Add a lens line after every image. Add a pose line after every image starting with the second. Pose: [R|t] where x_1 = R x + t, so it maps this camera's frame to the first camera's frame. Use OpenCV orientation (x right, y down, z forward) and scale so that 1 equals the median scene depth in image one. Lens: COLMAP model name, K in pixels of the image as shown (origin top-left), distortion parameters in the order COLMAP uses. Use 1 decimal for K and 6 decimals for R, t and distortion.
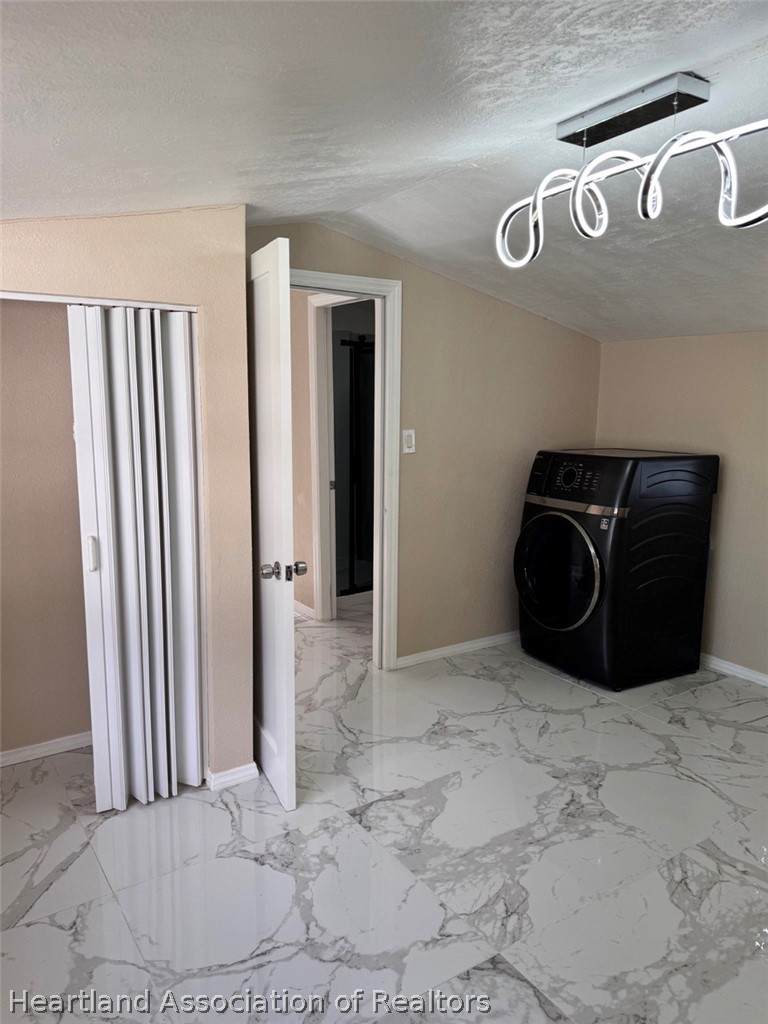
lens RADIAL K [[736.9, 0, 387.3], [0, 736.9, 513.2], [0, 0, 1]] dist [0.040068, -0.019547]
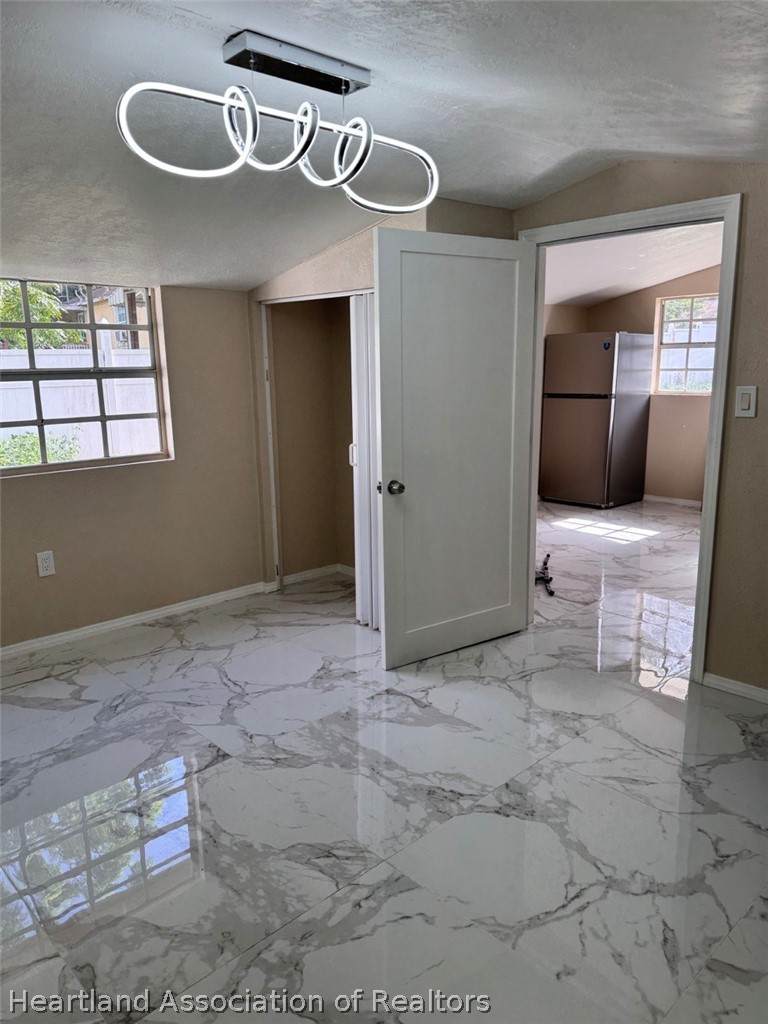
lens RADIAL K [[736.9, 0, 387.7], [0, 736.9, 510.0], [0, 0, 1]] dist [0.040068, -0.019547]
pose [[0.178539, 0.188005, -0.965804, 1.077796], [-0.157677, 0.974357, 0.160522, -0.077648], [0.971217, 0.123626, 0.203605, 0.724821]]
